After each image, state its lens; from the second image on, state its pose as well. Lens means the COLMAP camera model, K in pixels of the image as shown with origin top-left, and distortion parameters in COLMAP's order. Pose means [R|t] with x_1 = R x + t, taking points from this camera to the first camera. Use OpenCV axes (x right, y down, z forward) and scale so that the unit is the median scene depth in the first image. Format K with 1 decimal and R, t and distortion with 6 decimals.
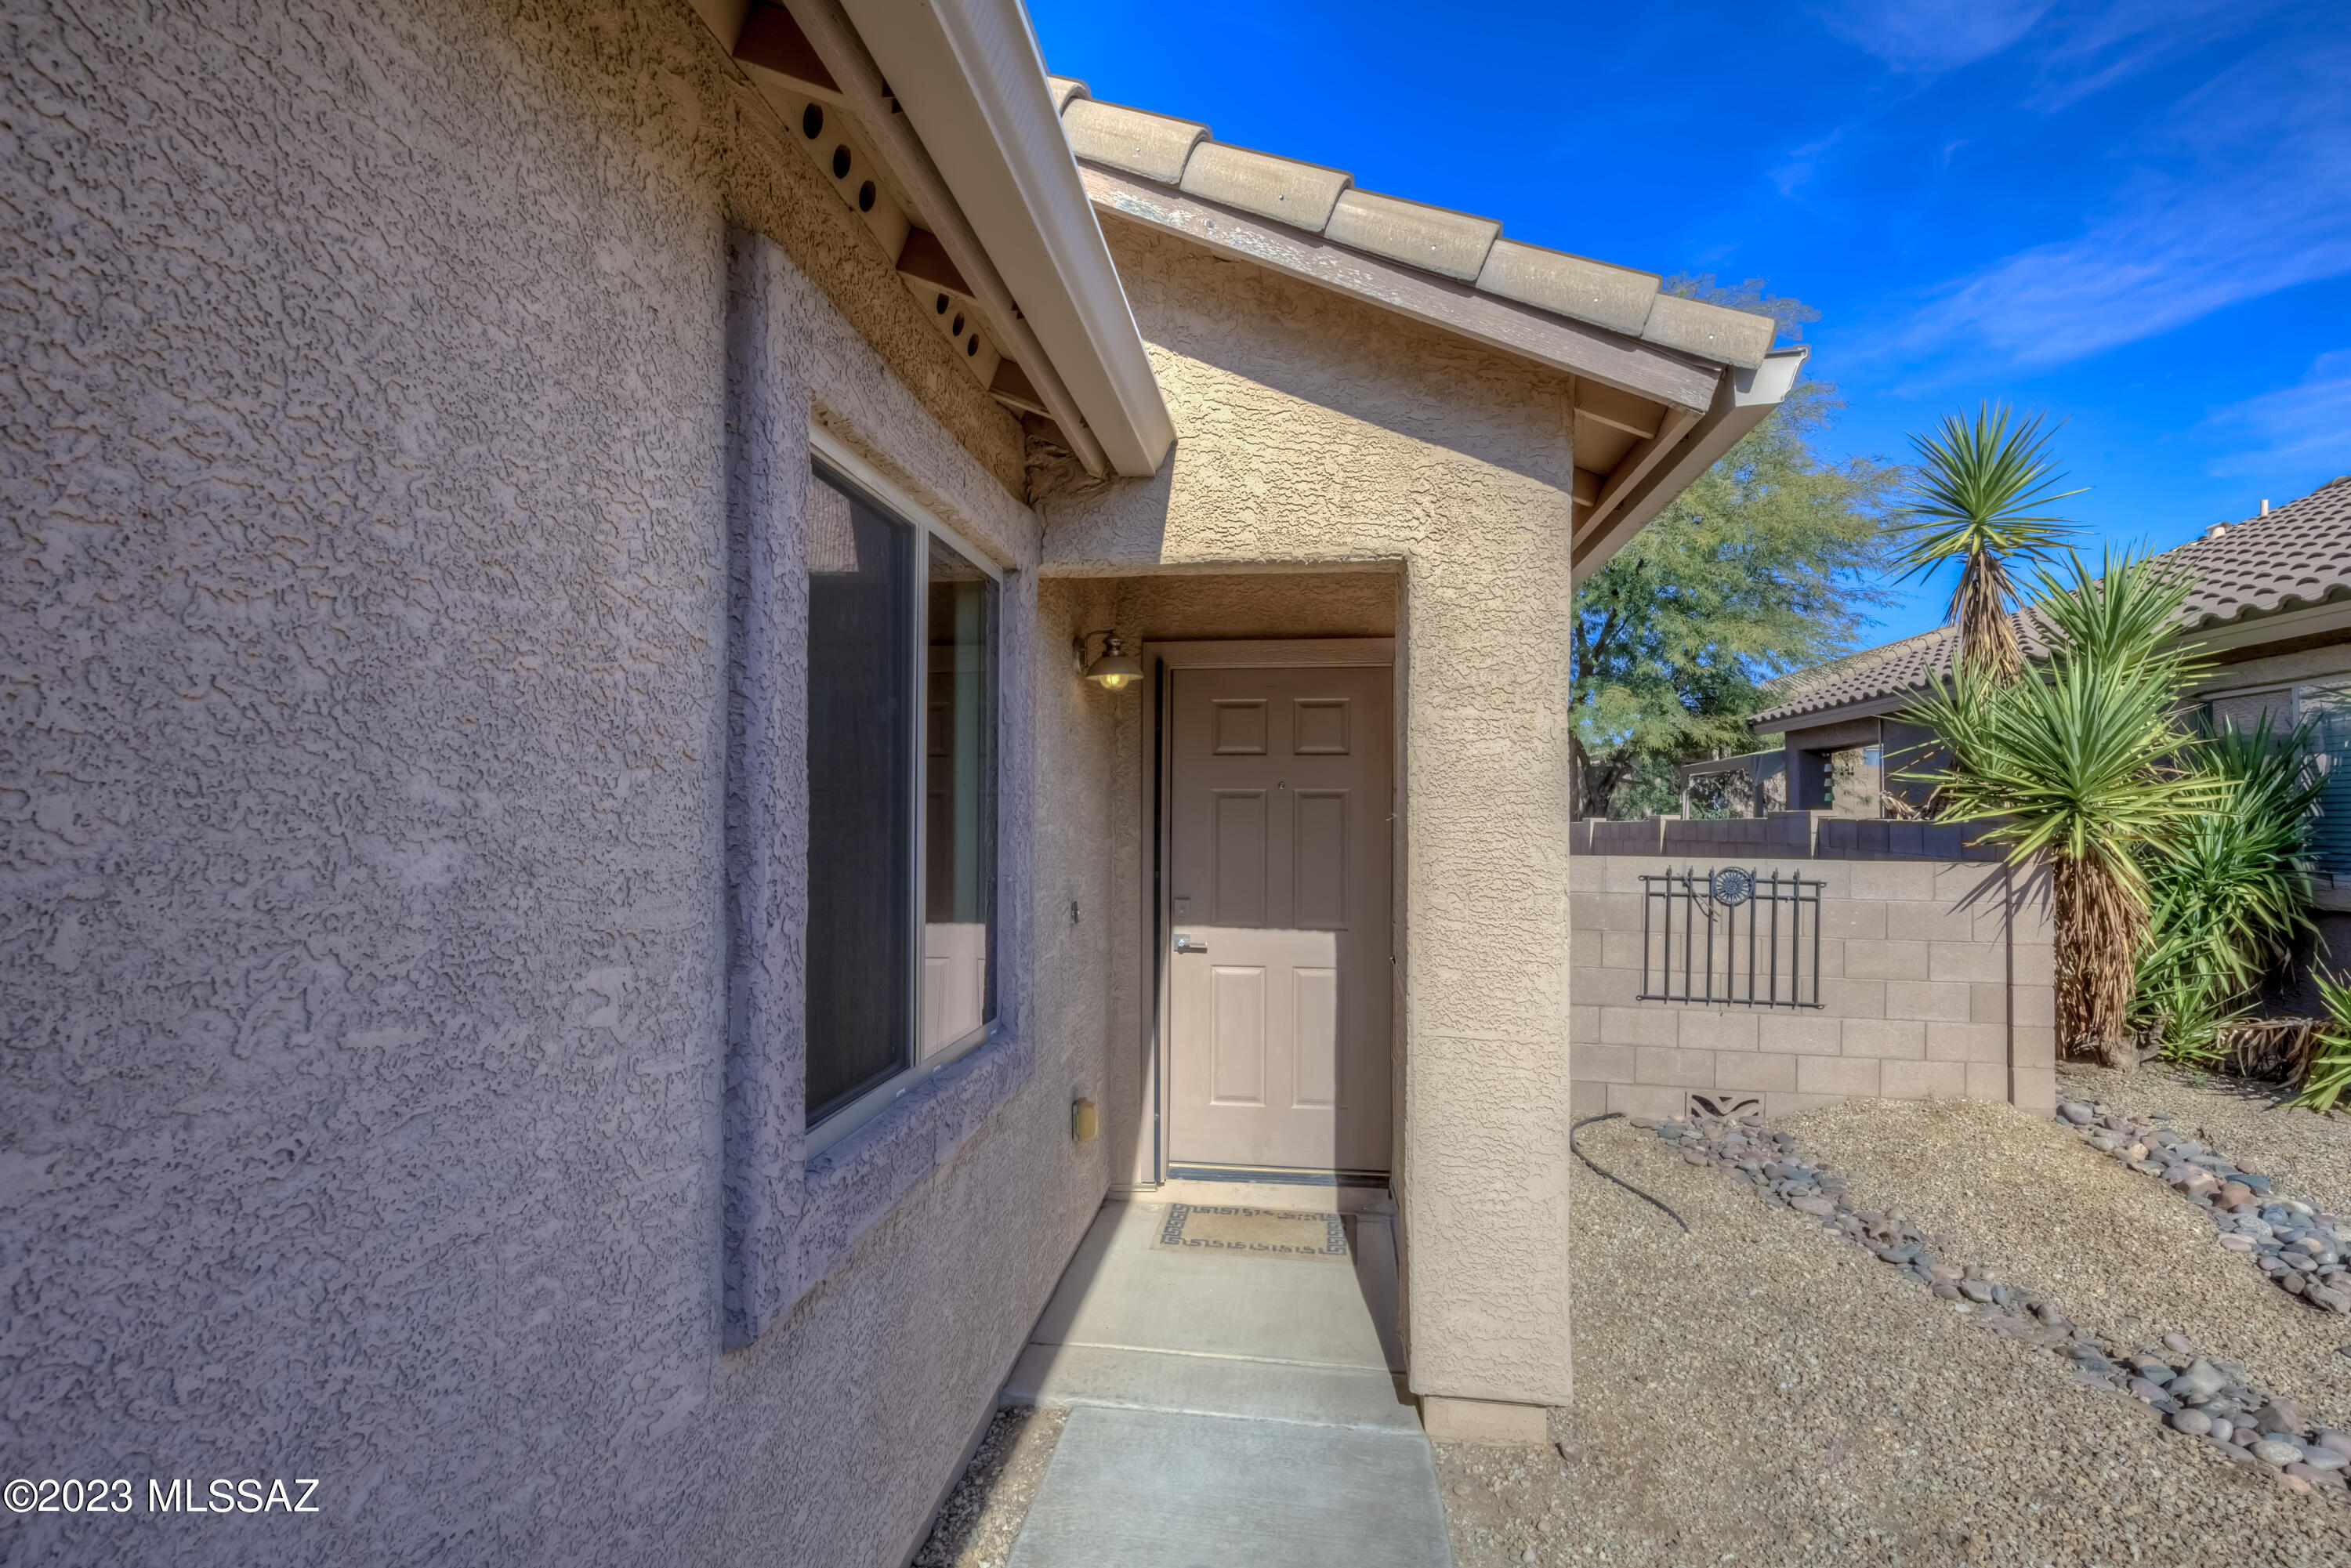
lens RADIAL K [[1105.5, 0, 1163.5], [0, 1105.5, 795.3], [0, 0, 1]] dist [0.000395, 0.000036]
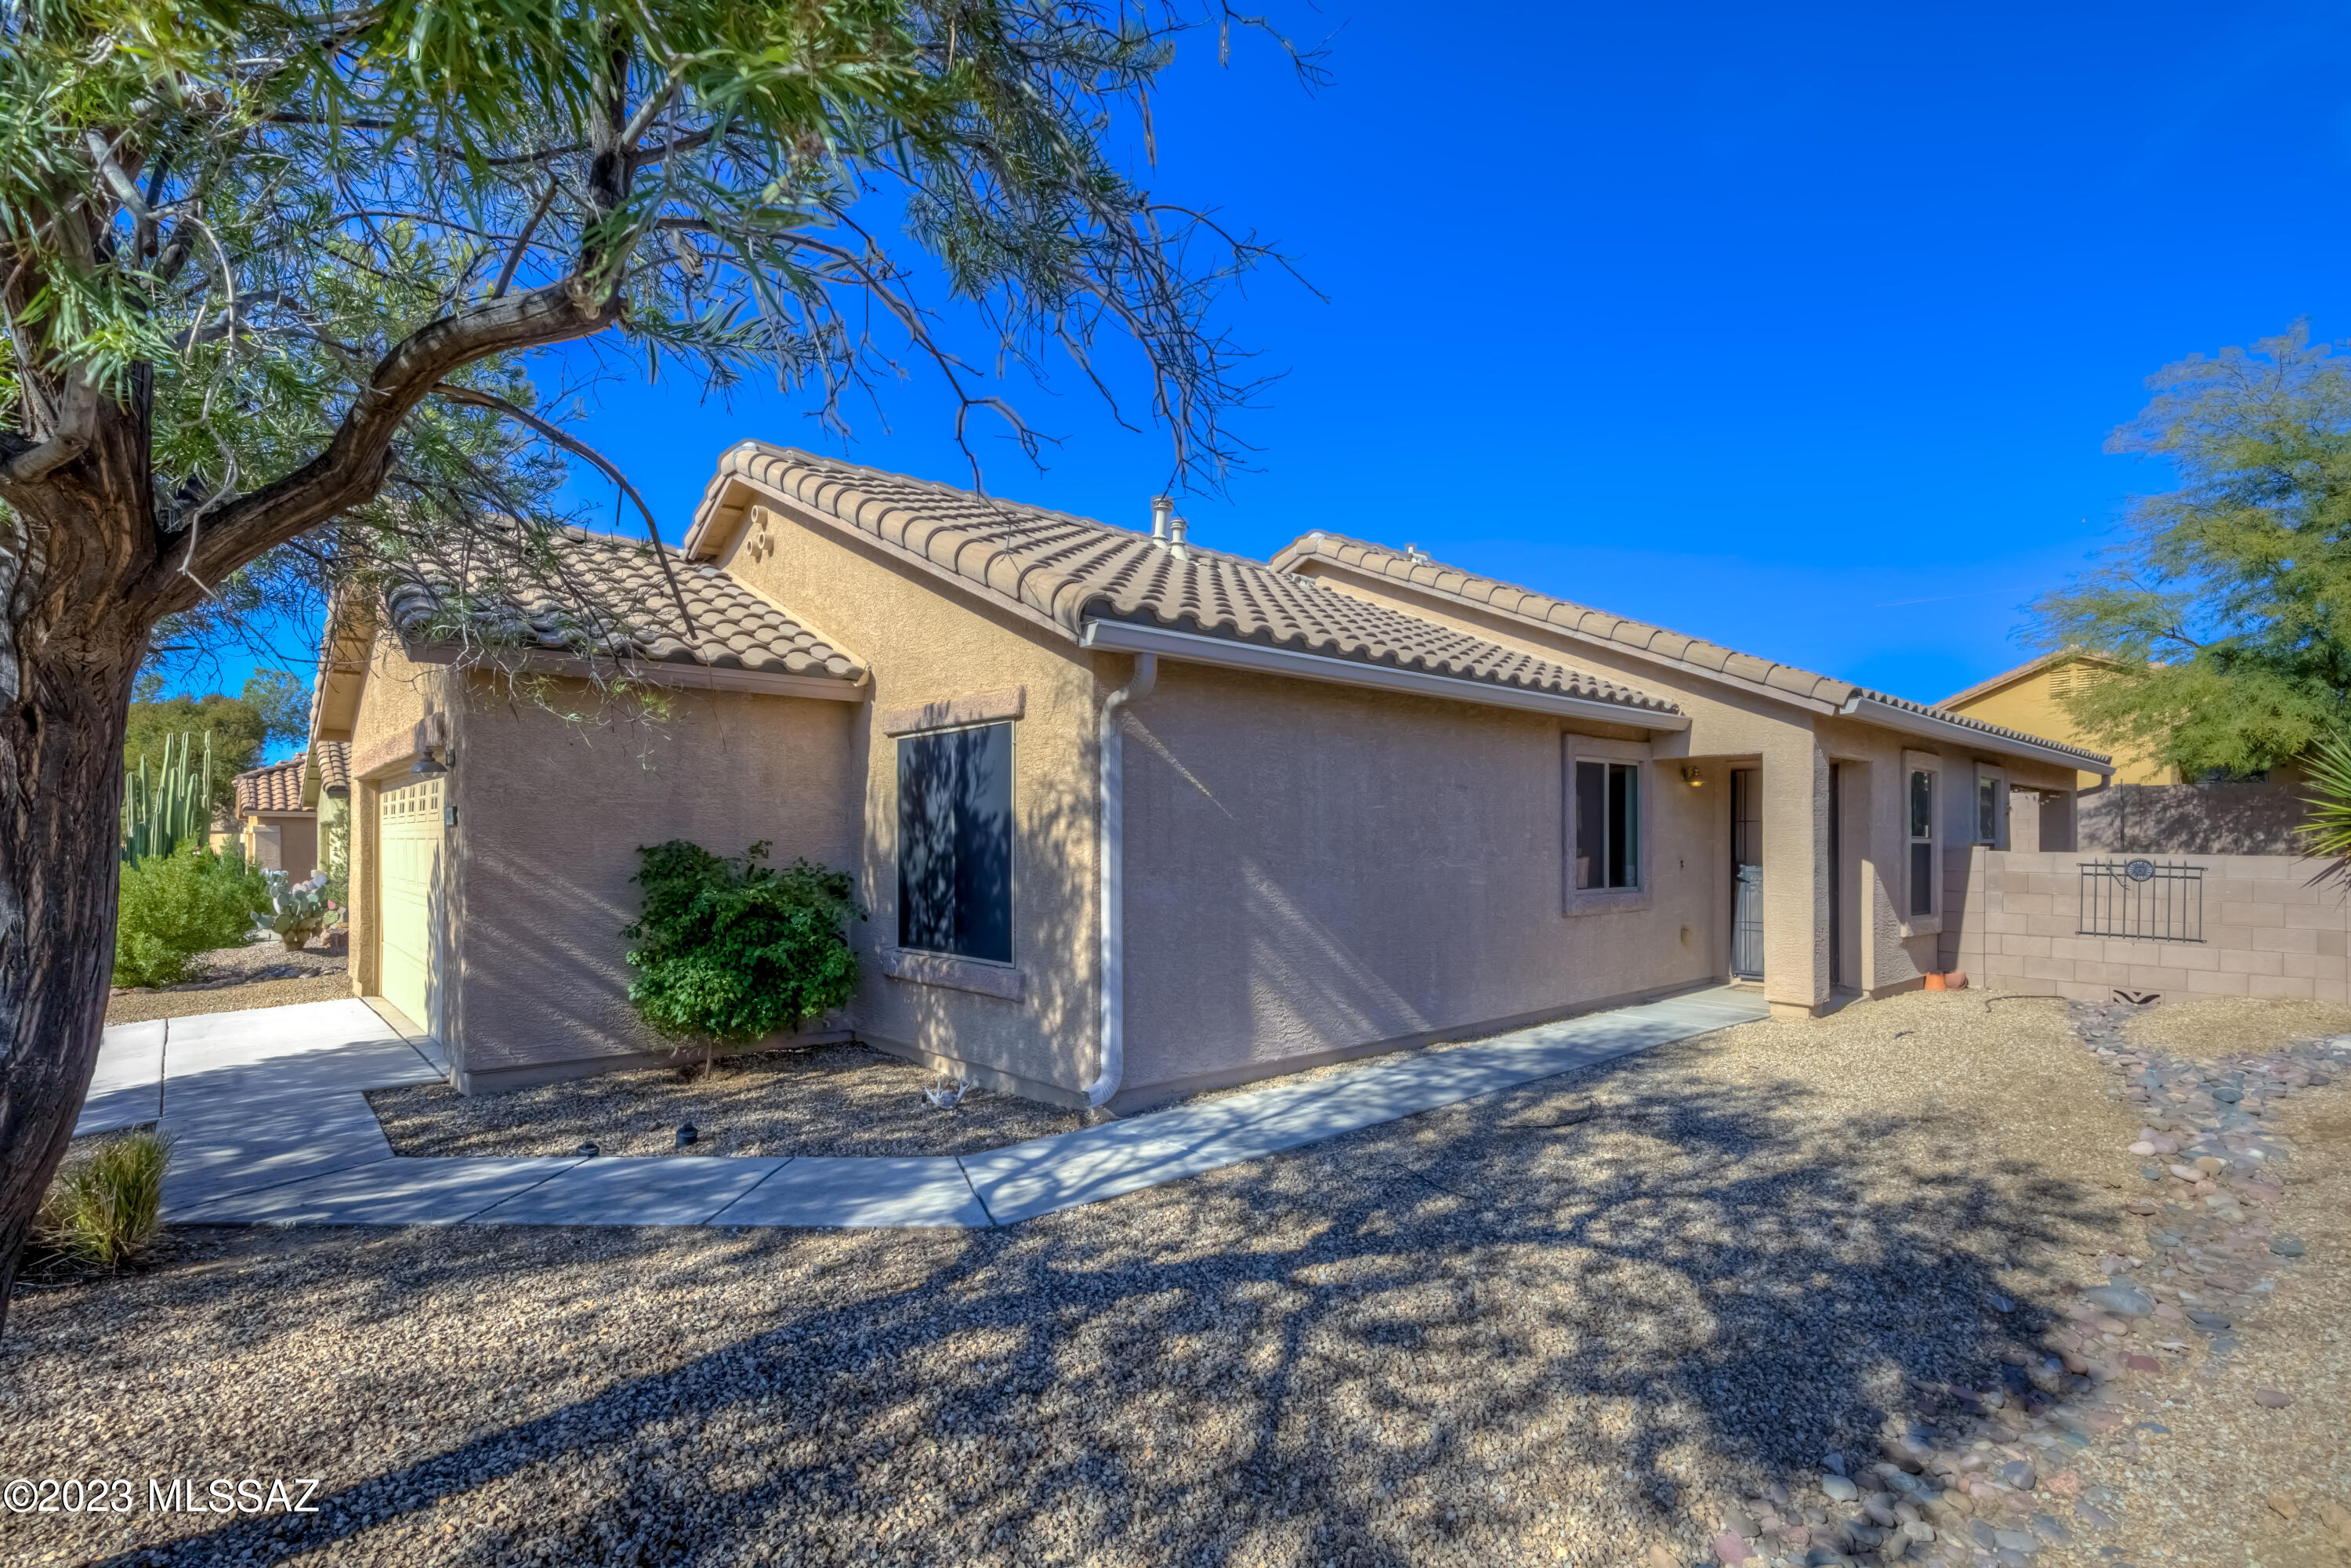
lens RADIAL K [[1105.5, 0, 1140.5], [0, 1105.5, 862.0], [0, 0, 1]] dist [0.000395, 0.000036]
pose [[0.749873, -0.002960, -0.661575, 0.738527], [0.019561, 0.999652, 0.017699, 0.015248], [0.661293, -0.026213, 0.749670, -1.988845]]
